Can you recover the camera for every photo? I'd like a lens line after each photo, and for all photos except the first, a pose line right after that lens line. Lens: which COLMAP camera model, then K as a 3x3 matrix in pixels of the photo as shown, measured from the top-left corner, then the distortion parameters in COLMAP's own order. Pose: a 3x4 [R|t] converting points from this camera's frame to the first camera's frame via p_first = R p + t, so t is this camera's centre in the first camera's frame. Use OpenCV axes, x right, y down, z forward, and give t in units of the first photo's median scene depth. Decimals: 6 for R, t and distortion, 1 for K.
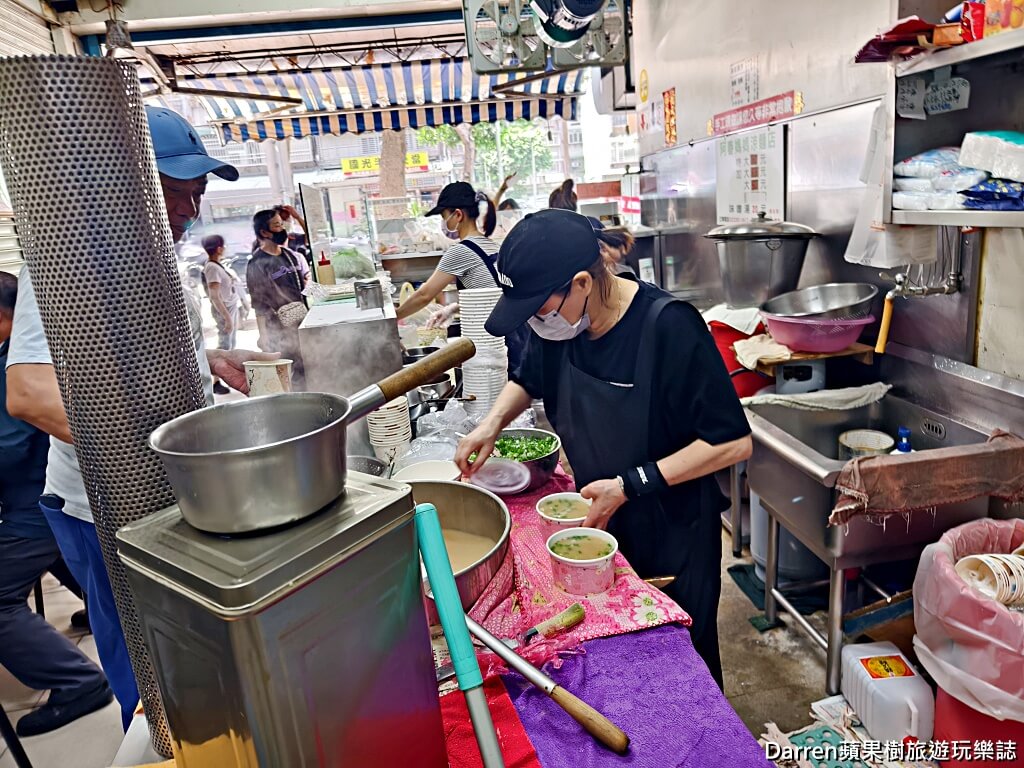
lens RADIAL K [[686.7, 0, 500.5], [0, 686.7, 369.8], [0, 0, 1]] dist [-0.001312, -0.003758]
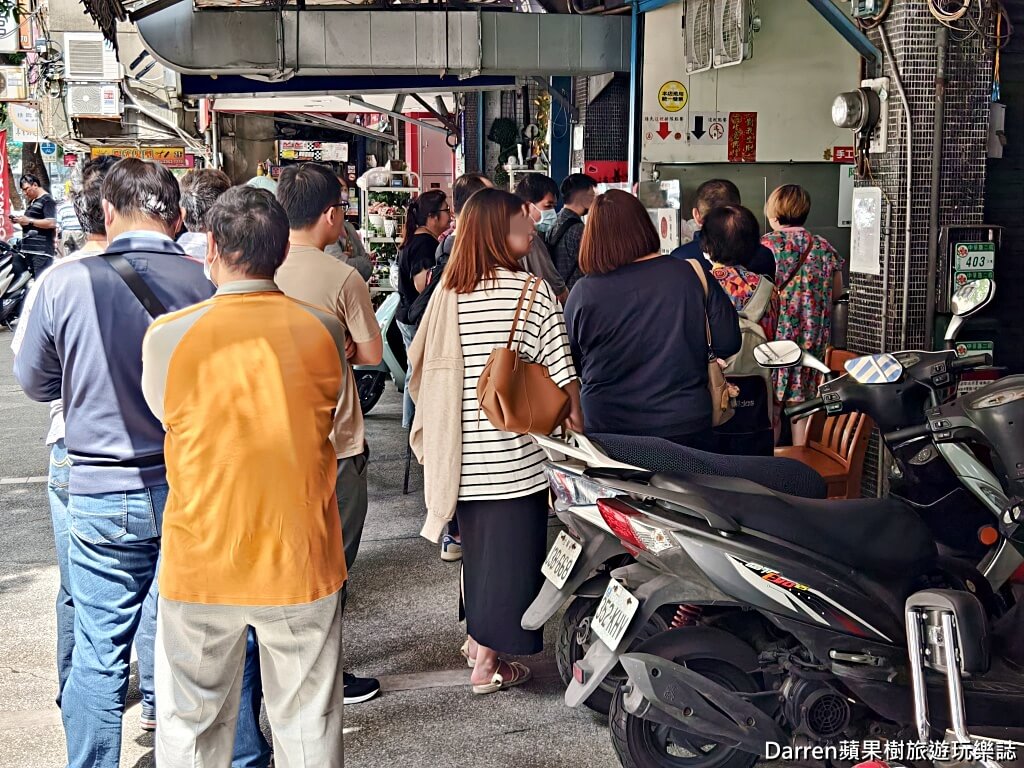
lens RADIAL K [[1498.3, 0, 512.0], [0, 1498.3, 384.0], [0, 0, 1]] dist [0.256832, -0.804743]
pose [[-0.098719, -0.044410, 0.994124, -1.370109], [0.240437, 0.968340, 0.067134, -0.142545], [-0.965632, 0.245652, -0.084915, 1.038590]]
